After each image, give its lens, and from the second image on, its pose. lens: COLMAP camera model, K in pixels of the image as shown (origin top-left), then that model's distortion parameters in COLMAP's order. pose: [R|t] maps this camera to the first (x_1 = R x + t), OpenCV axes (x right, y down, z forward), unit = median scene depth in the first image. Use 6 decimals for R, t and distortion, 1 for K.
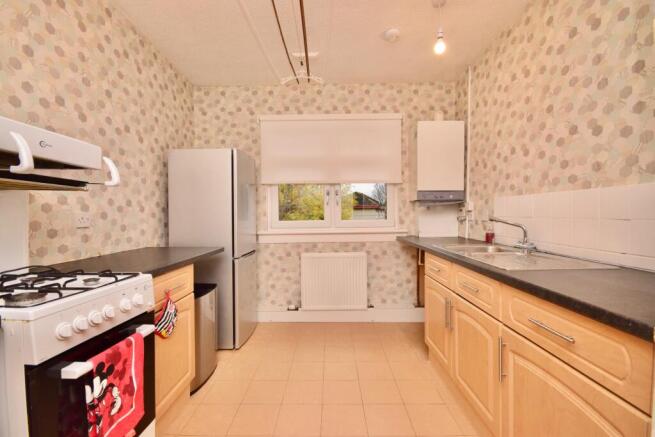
lens RADIAL K [[286.6, 0, 326.7], [0, 286.6, 215.8], [0, 0, 1]] dist [0.001051, -0.007715]
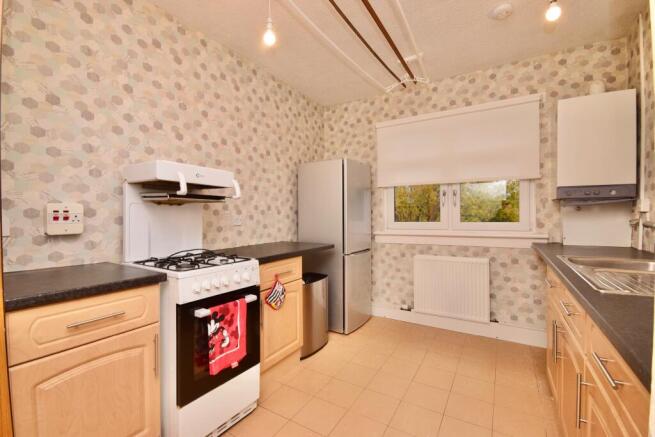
lens RADIAL K [[286.6, 0, 326.7], [0, 286.6, 215.8], [0, 0, 1]] dist [0.001051, -0.007715]
pose [[0.859192, 0.002751, -0.511646, 0.170266], [-0.001637, 0.999995, 0.002628, -0.007927], [0.511650, -0.001420, 0.859193, -0.017564]]
